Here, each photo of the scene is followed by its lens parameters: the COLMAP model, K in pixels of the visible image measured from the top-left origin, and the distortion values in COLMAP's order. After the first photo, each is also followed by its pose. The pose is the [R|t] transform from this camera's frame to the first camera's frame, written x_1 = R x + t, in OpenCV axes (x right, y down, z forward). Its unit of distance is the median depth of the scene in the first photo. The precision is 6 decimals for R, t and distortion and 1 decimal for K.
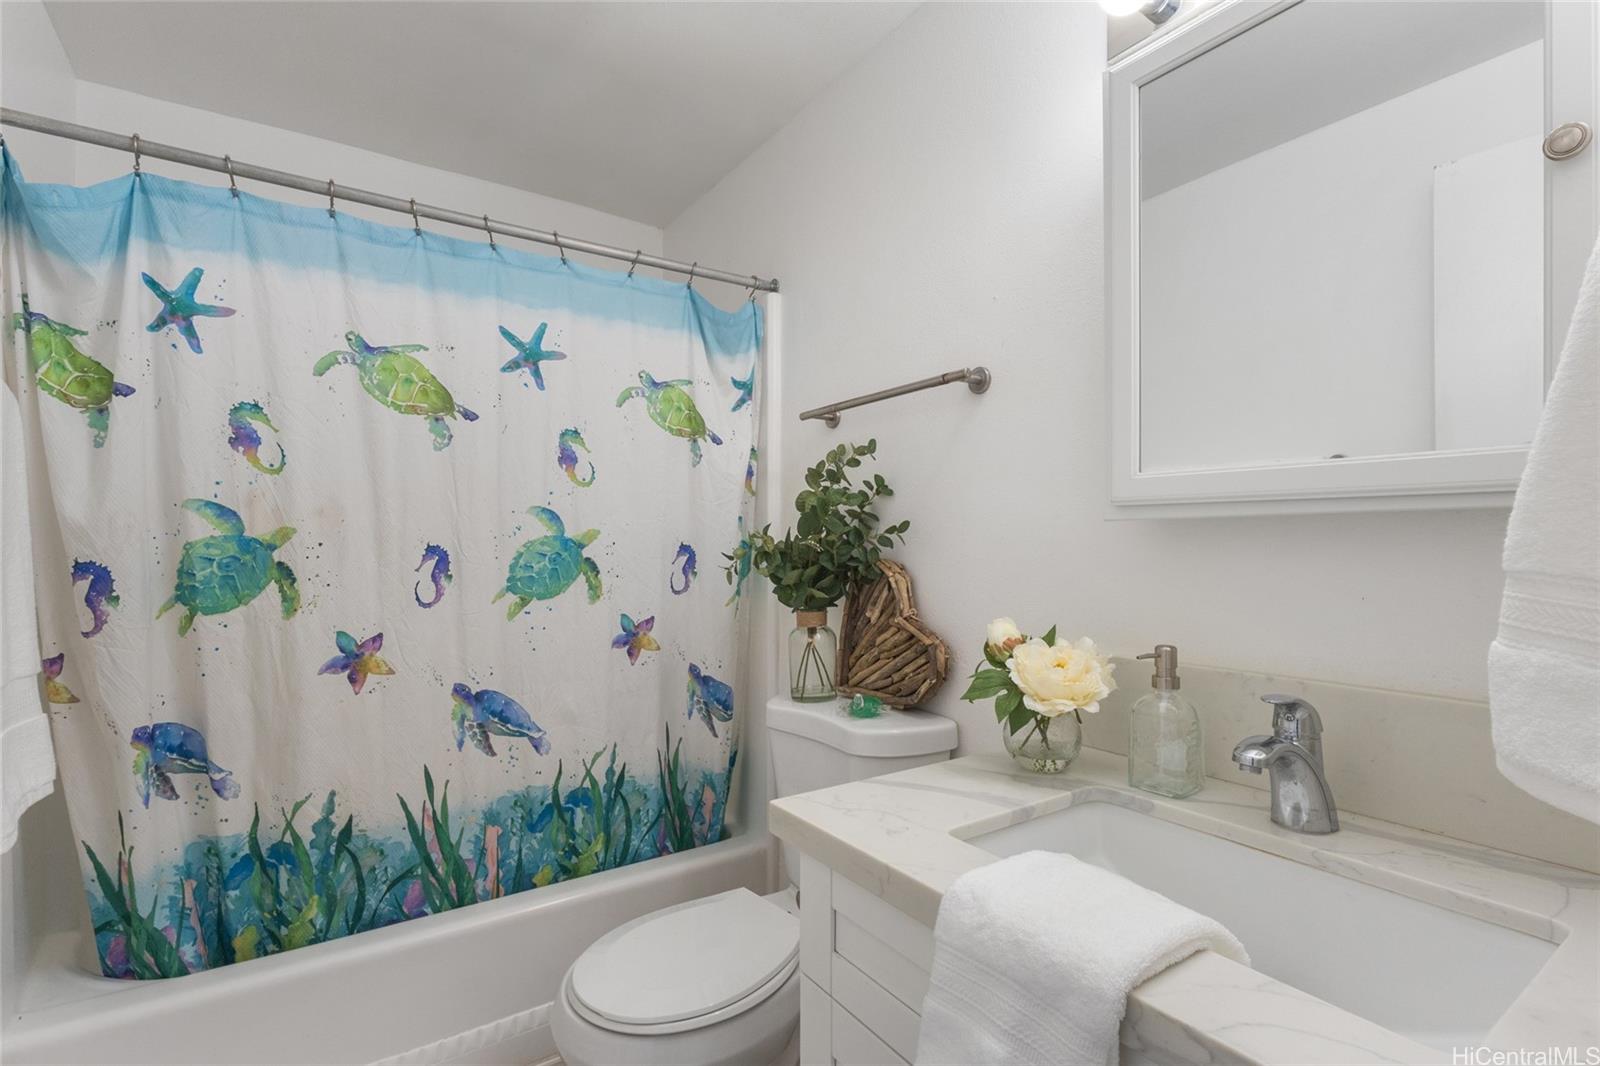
lens RADIAL K [[738.2, 0, 801.7], [0, 738.2, 538.1], [0, 0, 1]] dist [0.000853, -0.001981]
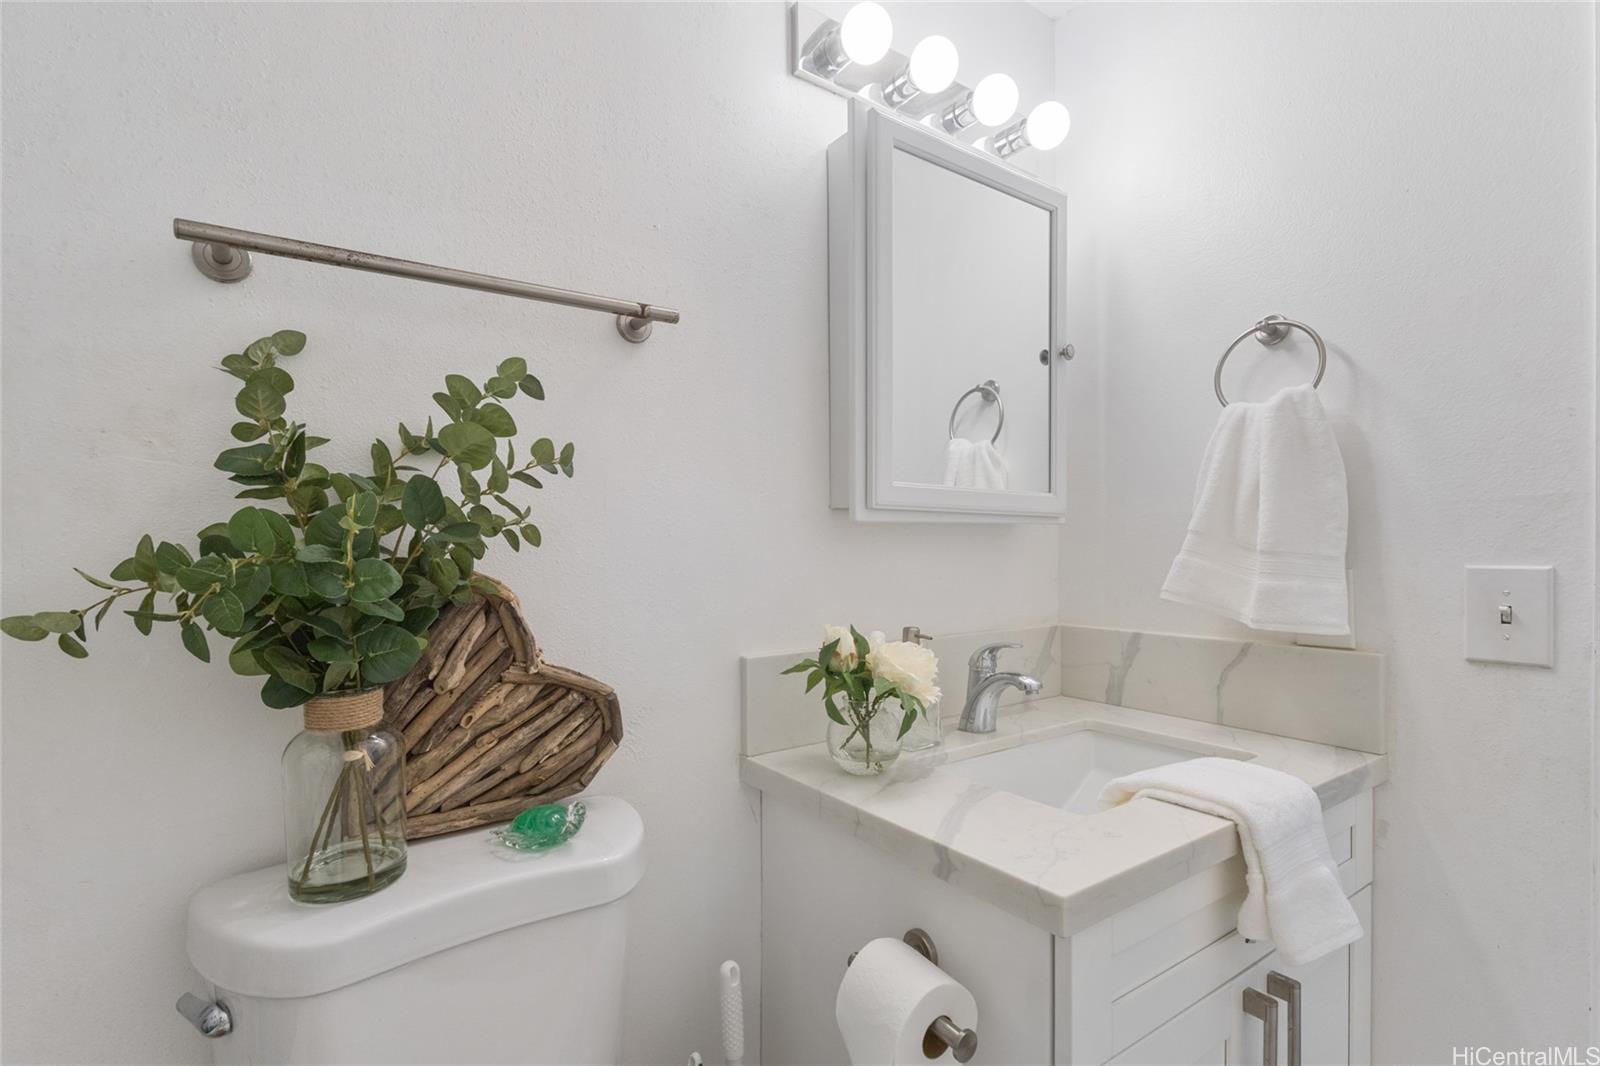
lens RADIAL K [[738.2, 0, 804.0], [0, 738.2, 543.1], [0, 0, 1]] dist [0.000853, -0.001981]
pose [[0.003639, 0.007715, 0.999964, -0.470394], [-0.000413, 0.999970, -0.007713, 0.014713], [-0.999993, -0.000385, 0.003642, 0.779376]]
